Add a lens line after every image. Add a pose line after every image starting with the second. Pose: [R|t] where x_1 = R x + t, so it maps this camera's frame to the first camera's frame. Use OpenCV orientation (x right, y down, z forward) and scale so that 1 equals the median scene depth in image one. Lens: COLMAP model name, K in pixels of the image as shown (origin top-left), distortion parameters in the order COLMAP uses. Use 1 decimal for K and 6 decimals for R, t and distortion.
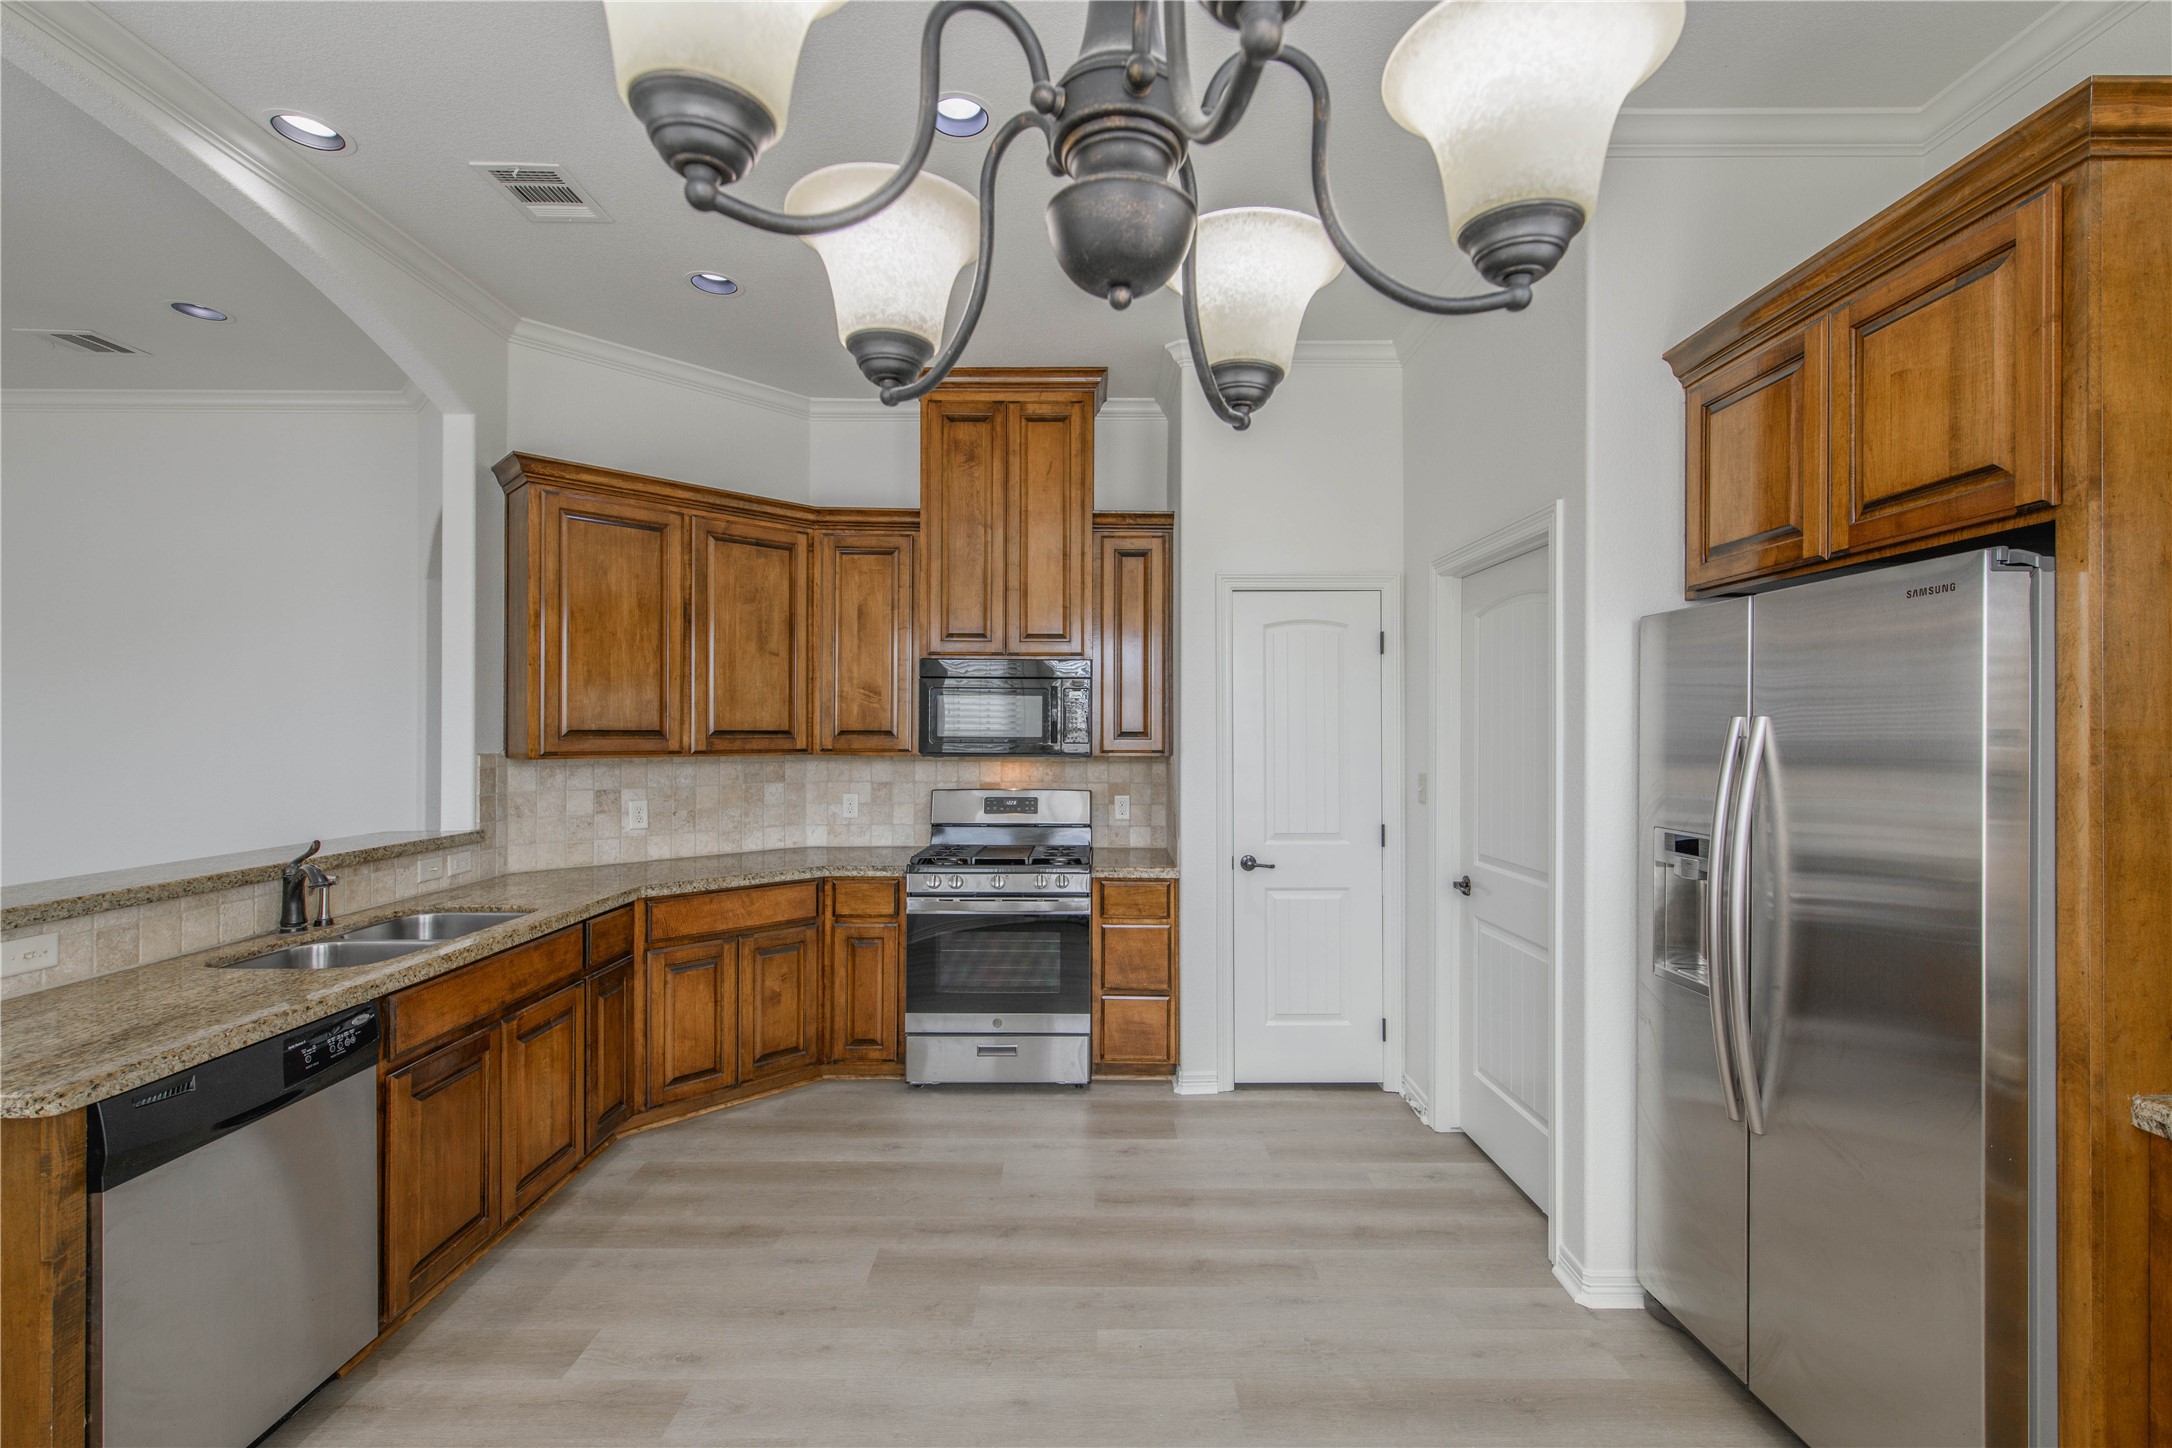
lens RADIAL K [[945.1, 0, 1098.8], [0, 945.1, 730.3], [0, 0, 1]] dist [0.004788, -0.000117]
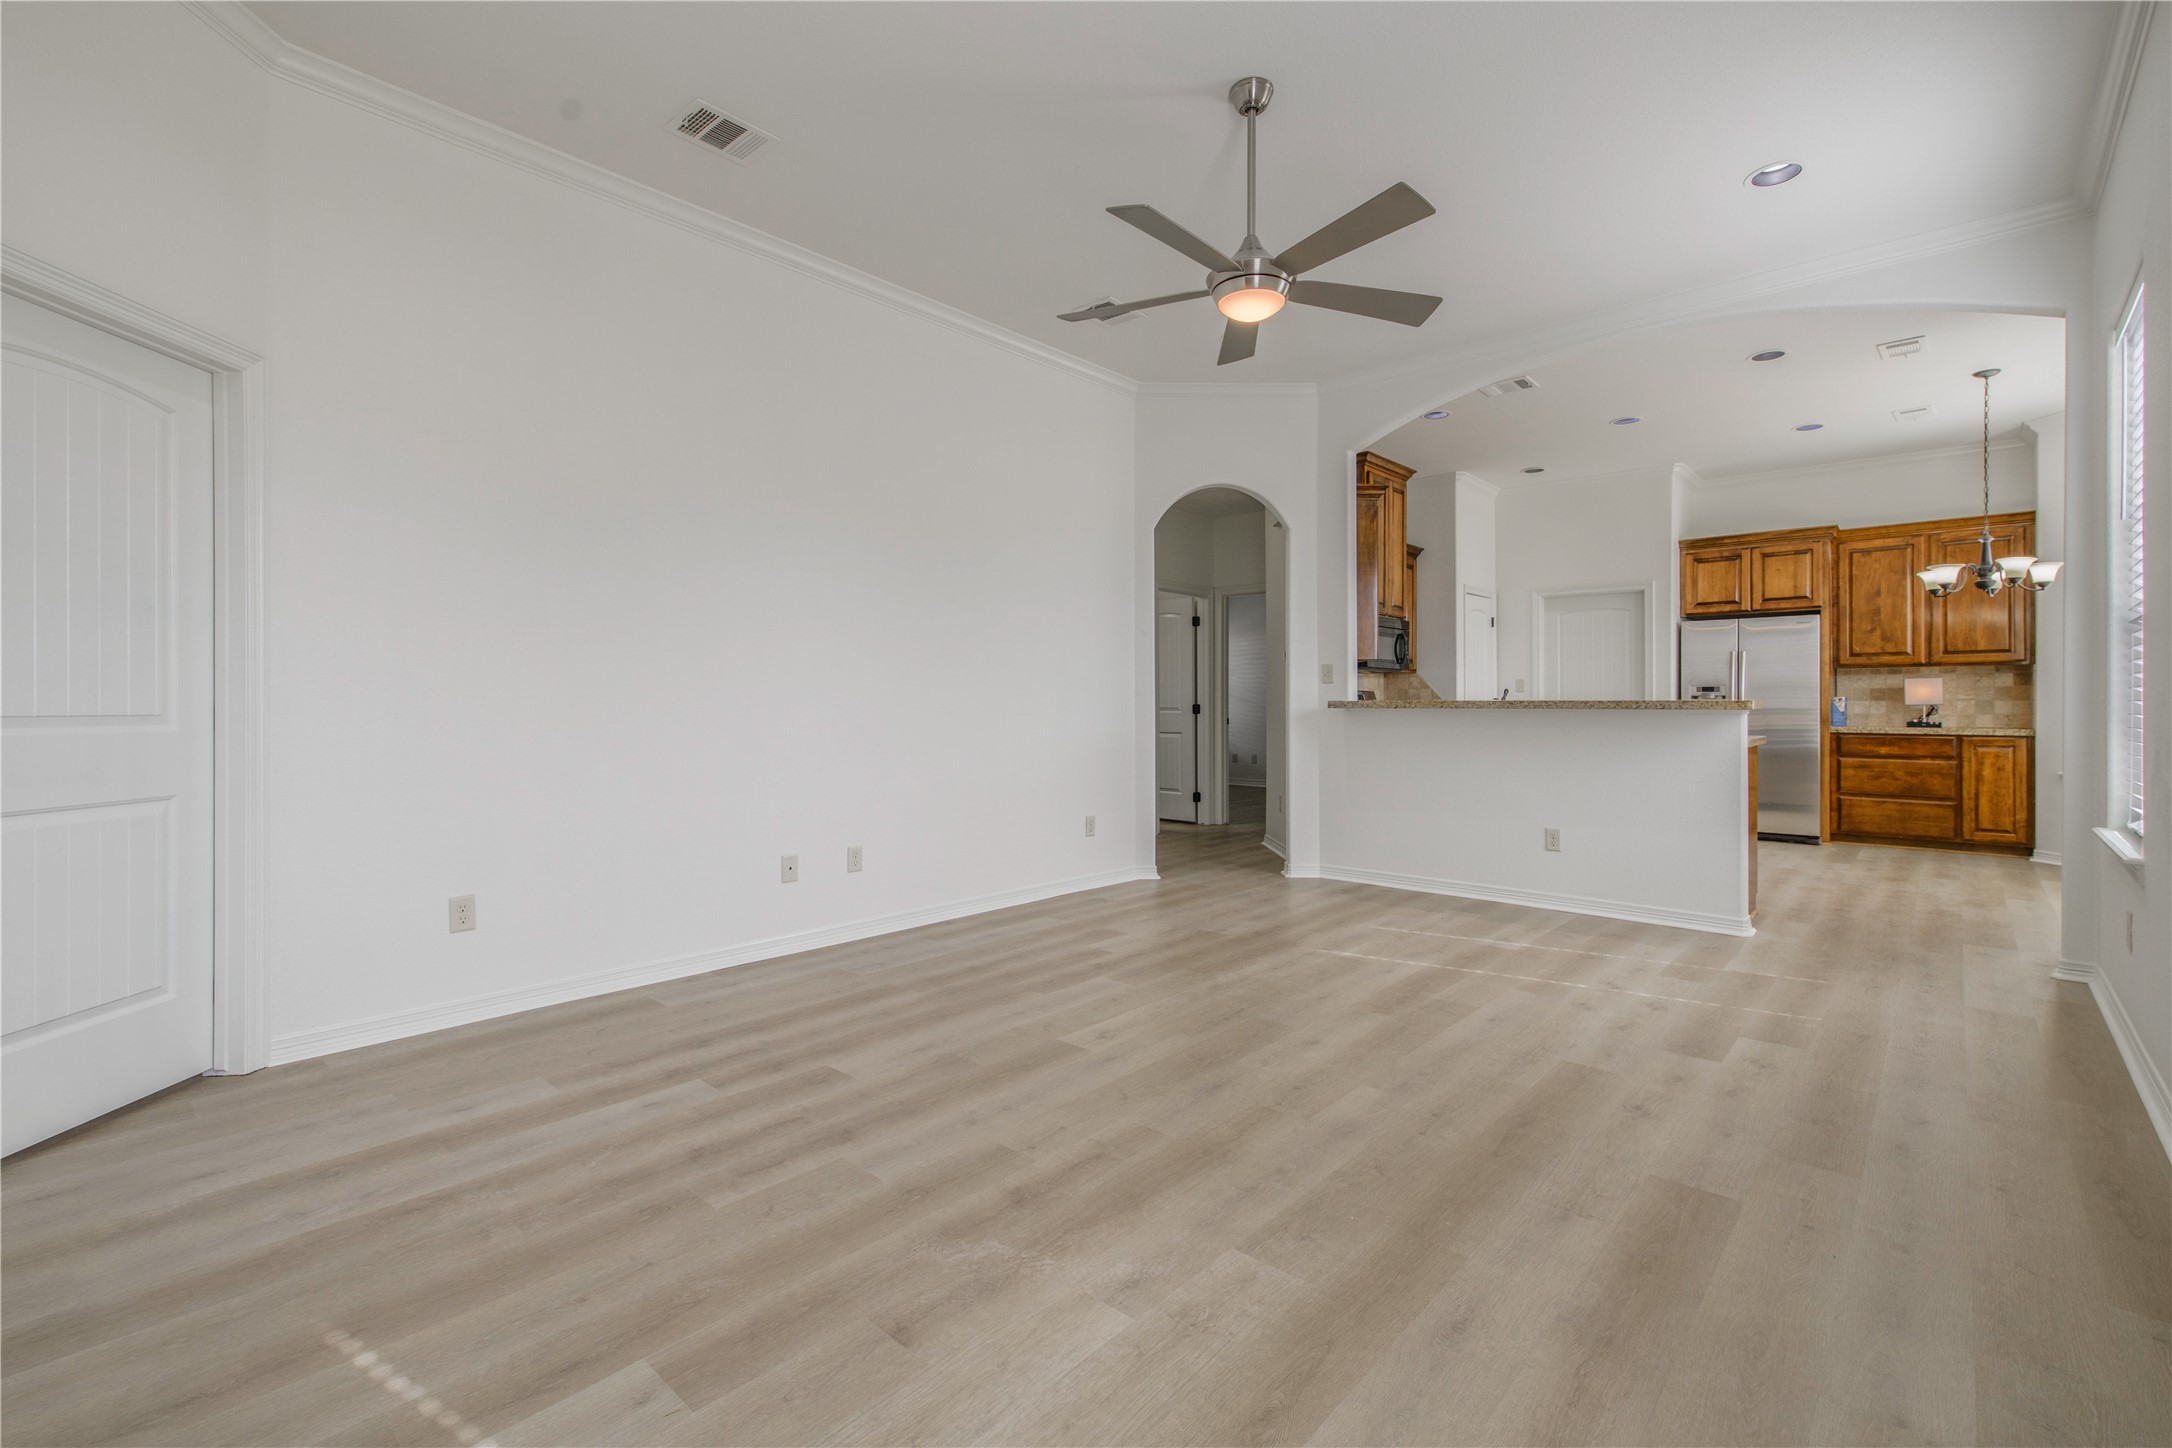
lens RADIAL K [[945.1, 0, 1089.2], [0, 945.1, 705.7], [0, 0, 1]] dist [0.004788, -0.000117]
pose [[0.678012, -0.001253, 0.735050, -2.053548], [0.000267, 0.999999, 0.001458, 0.104915], [-0.735051, -0.000793, 0.678012, 0.188065]]
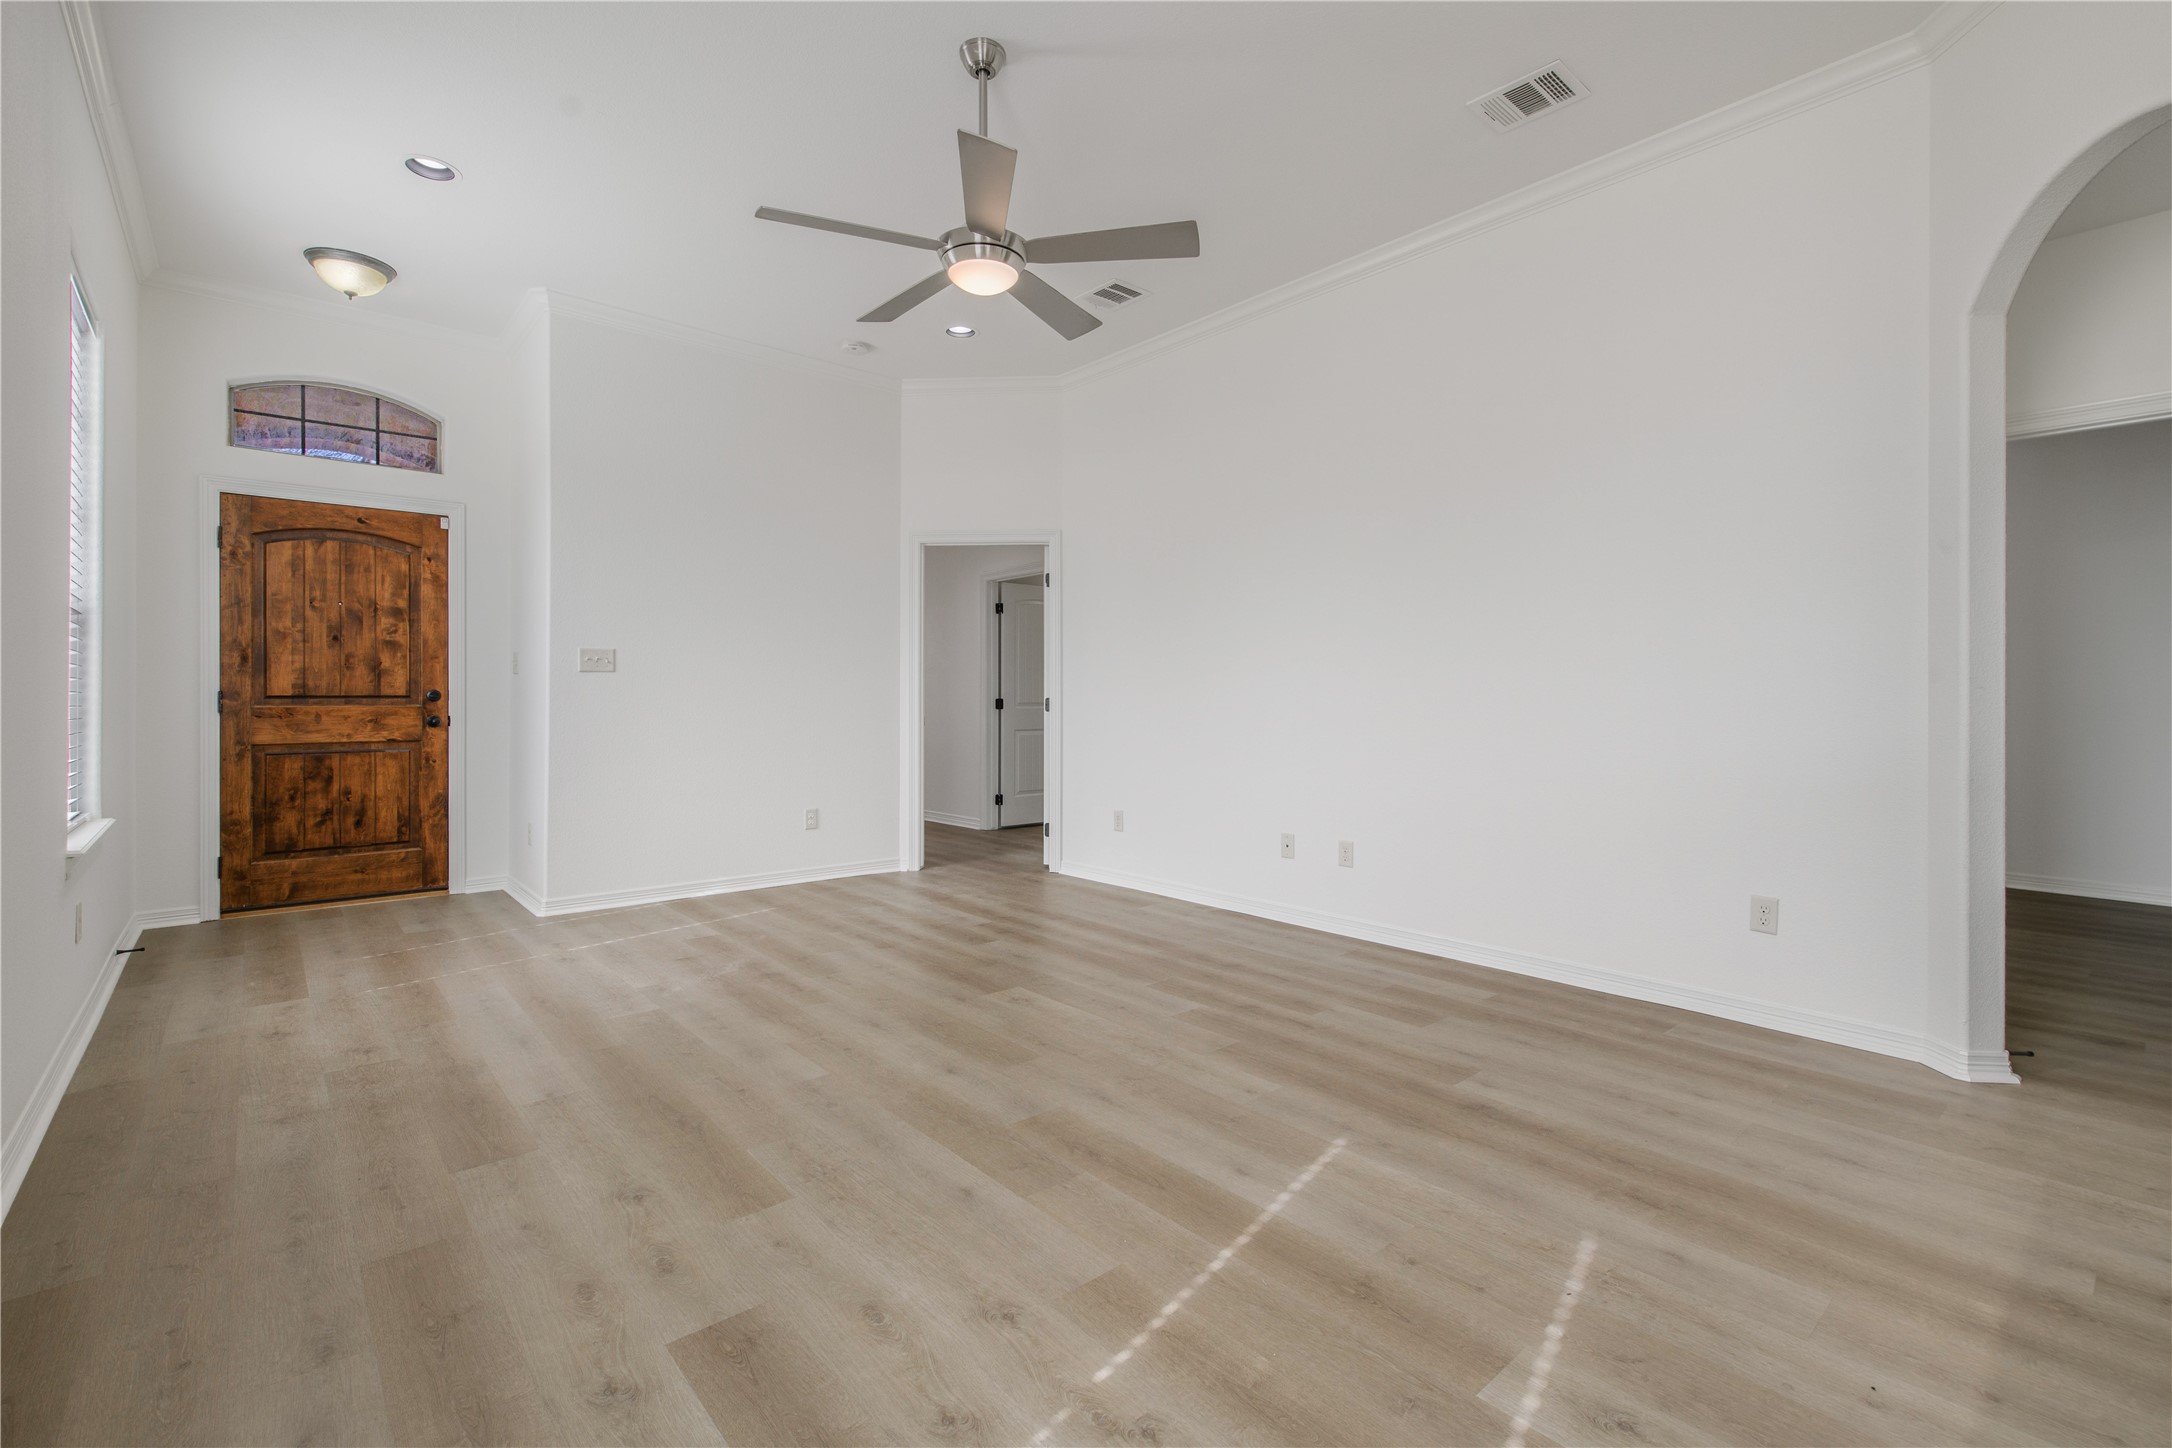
lens RADIAL K [[945.1, 0, 1101.9], [0, 945.1, 703.4], [0, 0, 1]] dist [0.004788, -0.000117]
pose [[0.663365, 0.004336, -0.748284, -0.698969], [-0.001274, 0.999988, 0.004665, 0.105718], [0.748295, -0.002141, 0.663363, 0.197133]]
